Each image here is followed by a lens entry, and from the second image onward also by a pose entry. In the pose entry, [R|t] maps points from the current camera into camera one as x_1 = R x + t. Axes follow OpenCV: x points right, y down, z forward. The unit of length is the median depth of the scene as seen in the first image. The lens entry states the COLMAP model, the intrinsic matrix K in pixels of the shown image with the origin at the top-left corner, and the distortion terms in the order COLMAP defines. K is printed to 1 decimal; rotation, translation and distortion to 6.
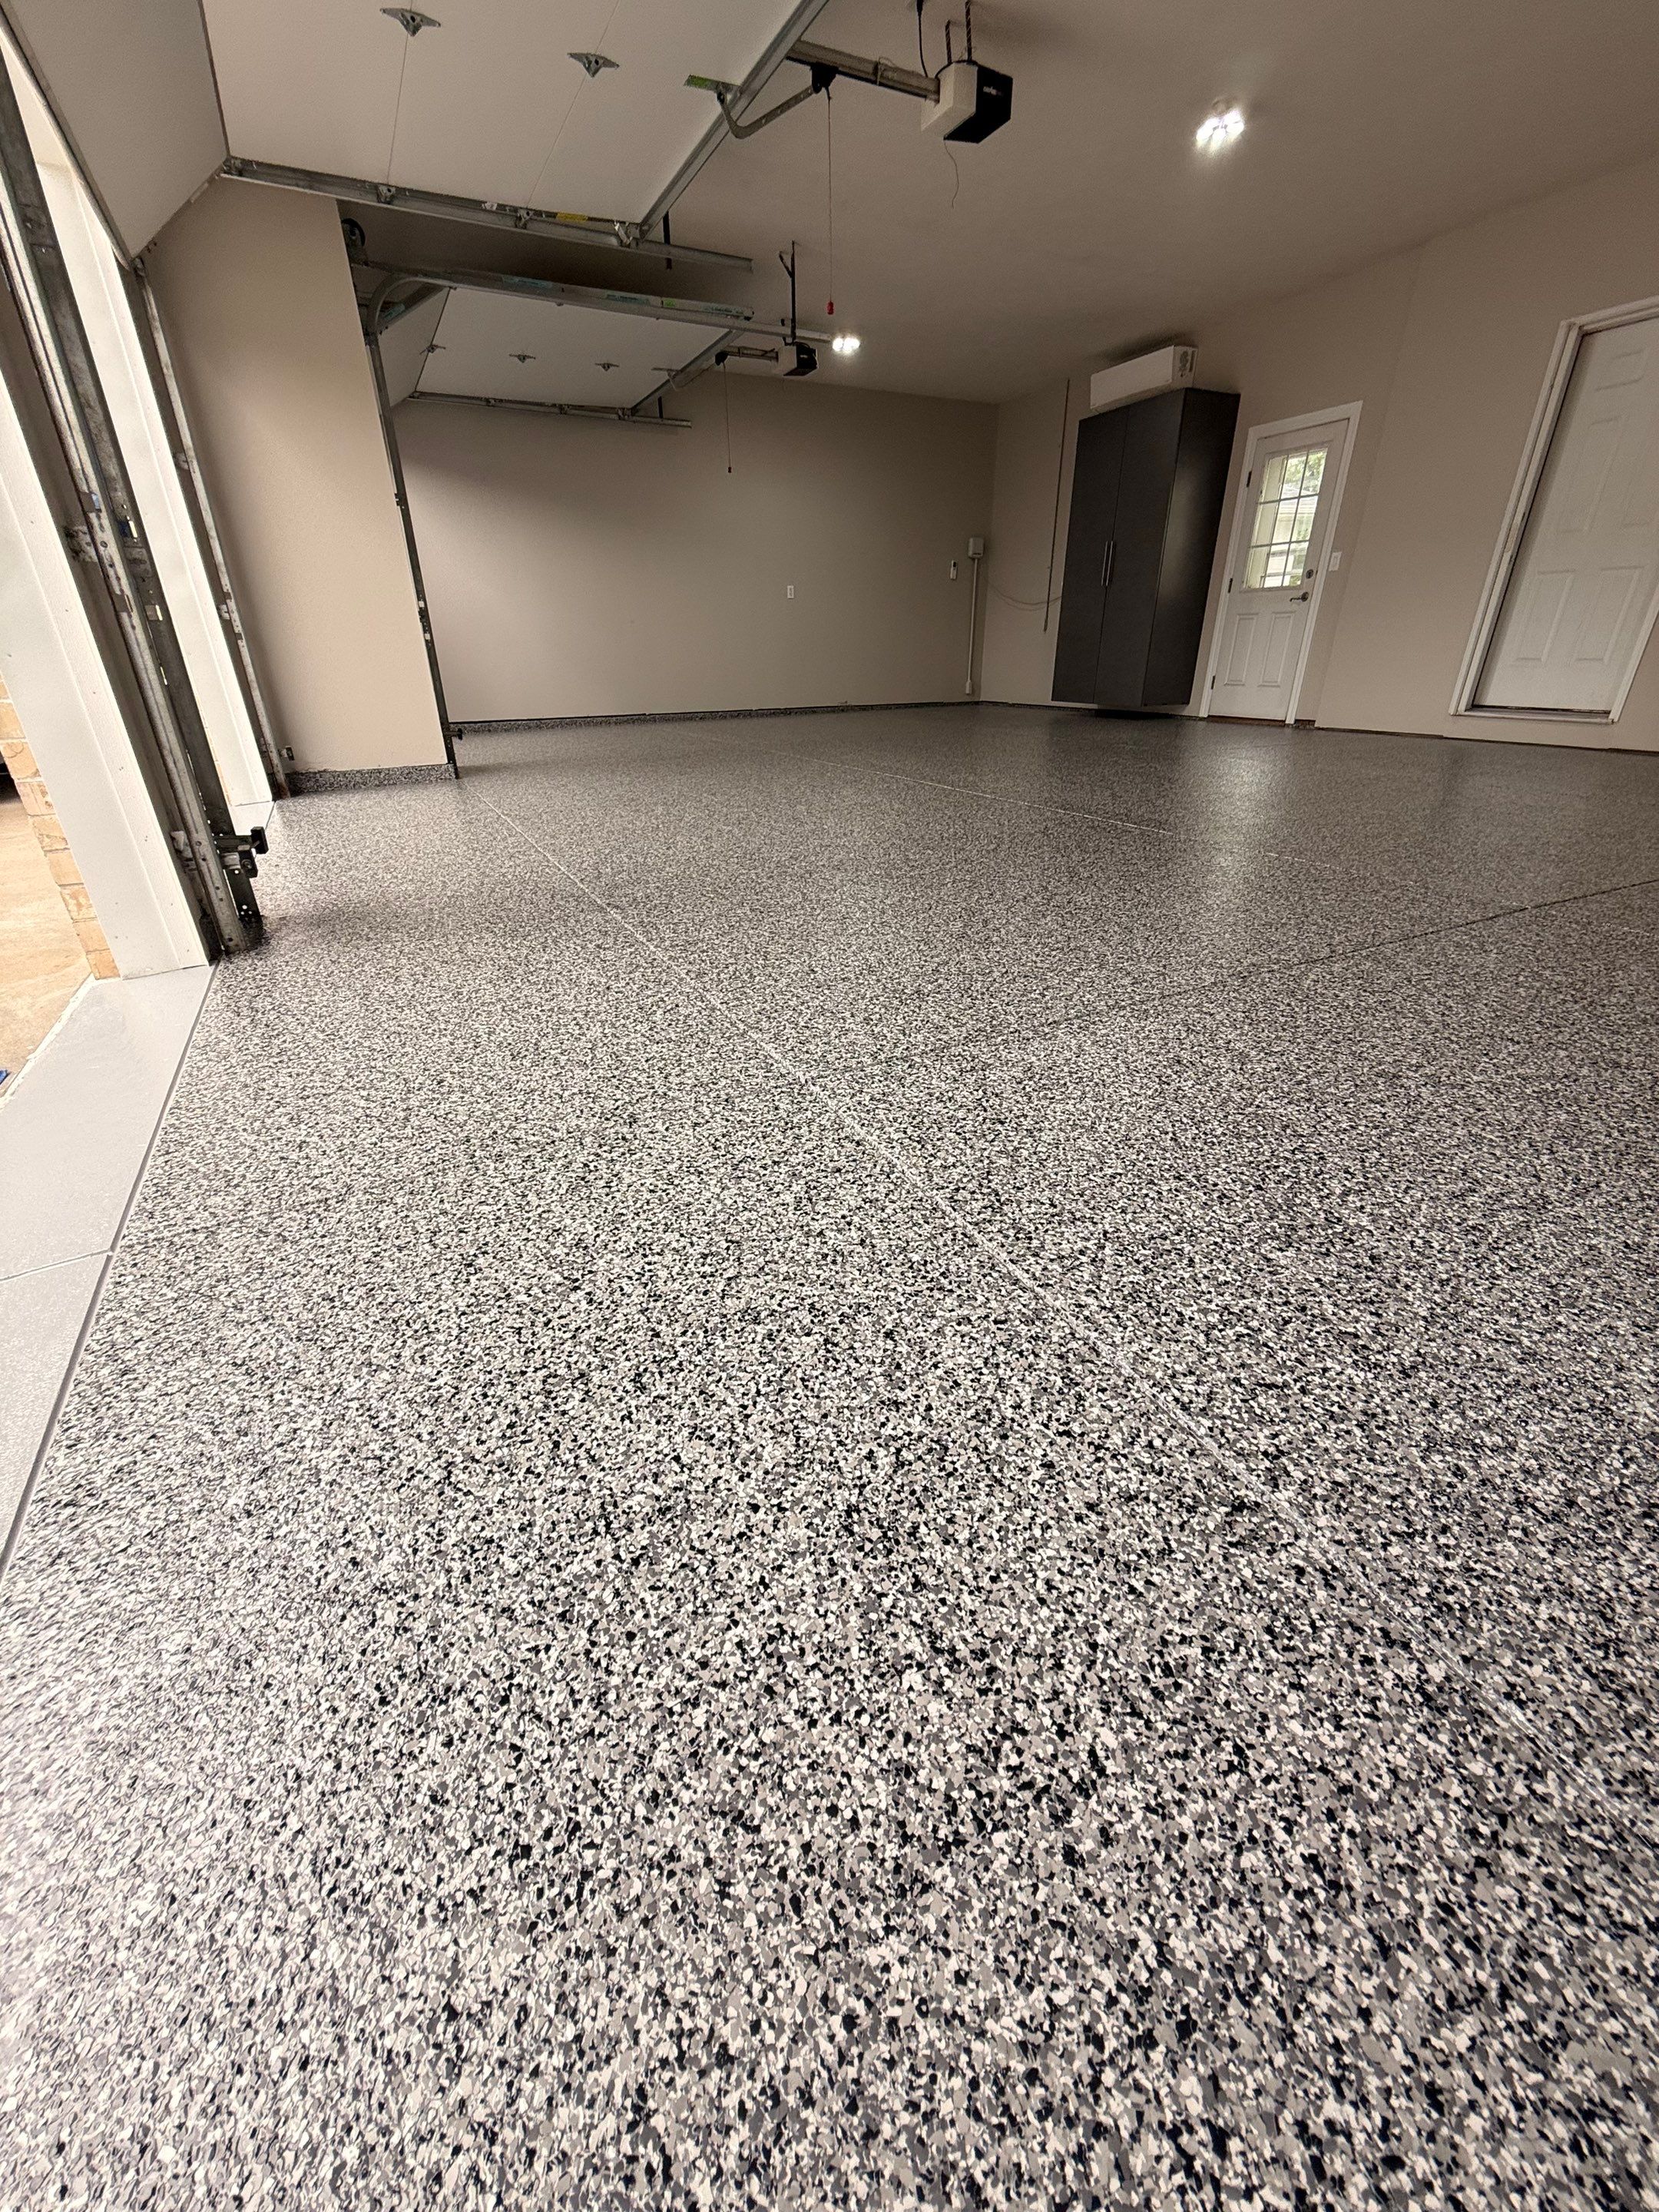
lens RADIAL K [[875.4, 0, 828.7], [0, 875.4, 1105.0], [0, 0, 1]] dist [0.000181, 0.000044]
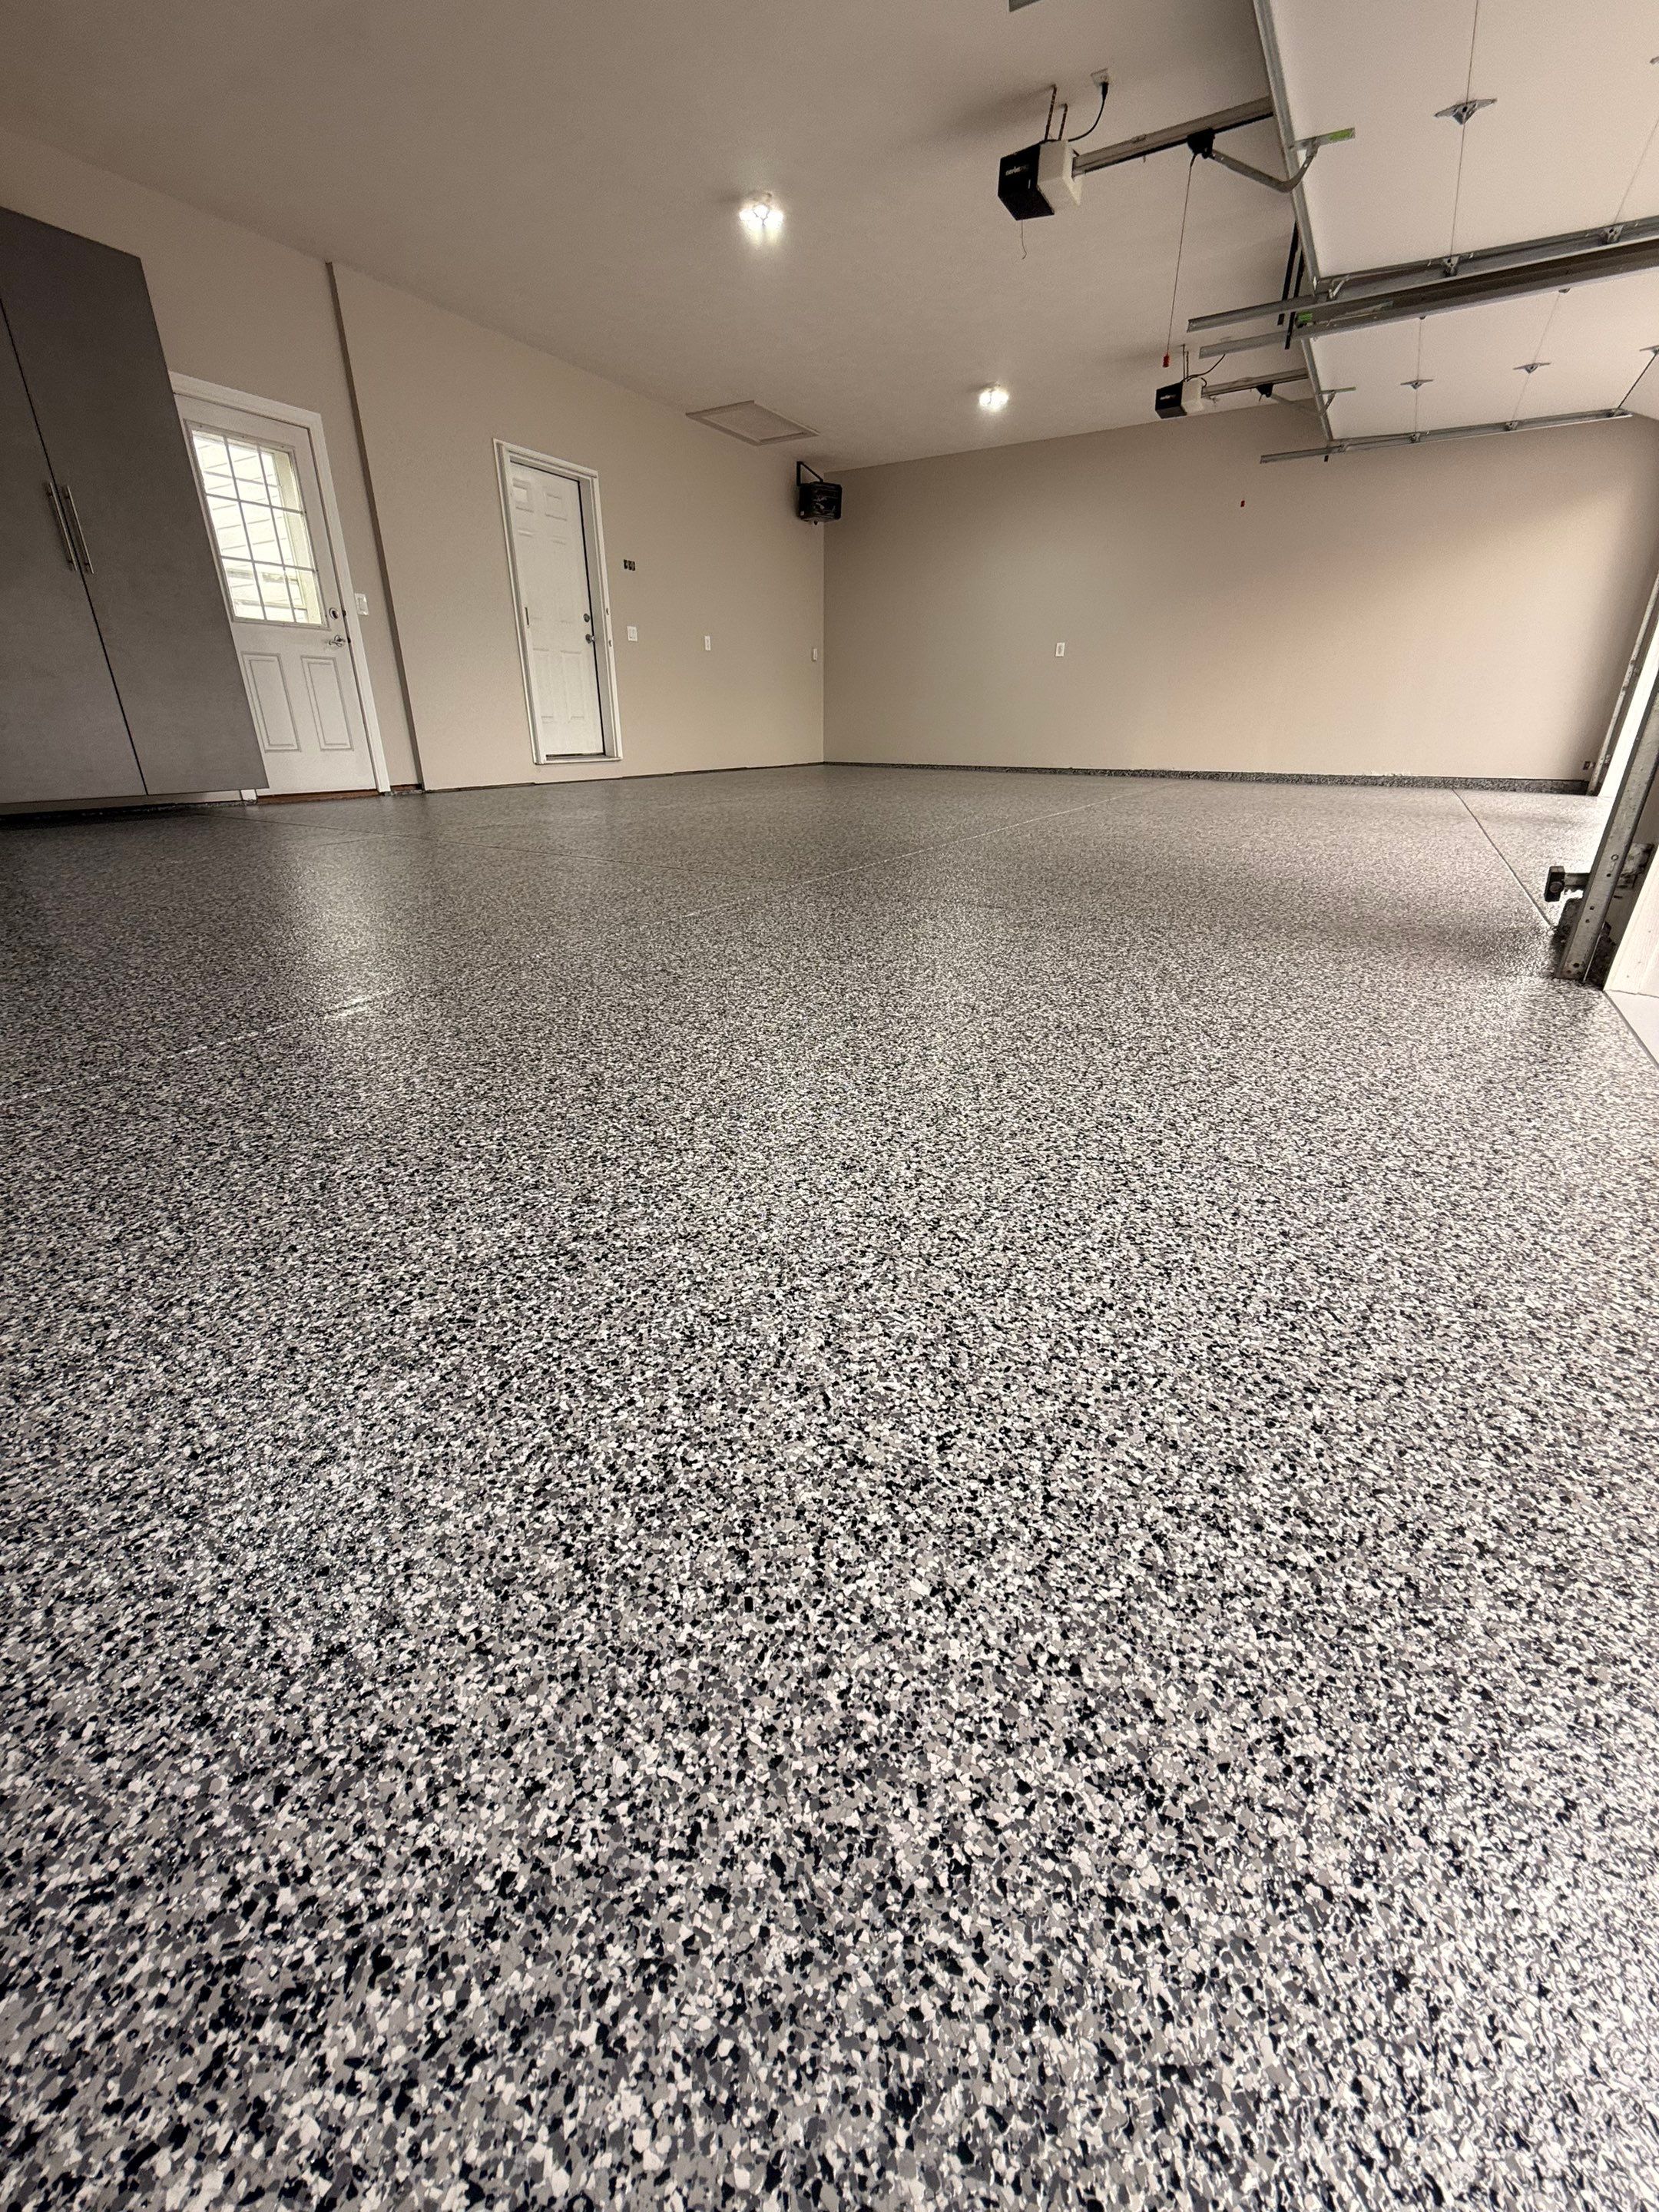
lens RADIAL K [[875.4, 0, 829.4], [0, 875.4, 1104.8], [0, 0, 1]] dist [0.000181, 0.000044]
pose [[-0.534513, -0.336548, 0.775262, -0.467443], [0.389649, 0.715861, 0.579410, -0.566383], [-0.749979, 0.611783, -0.251501, 1.126253]]
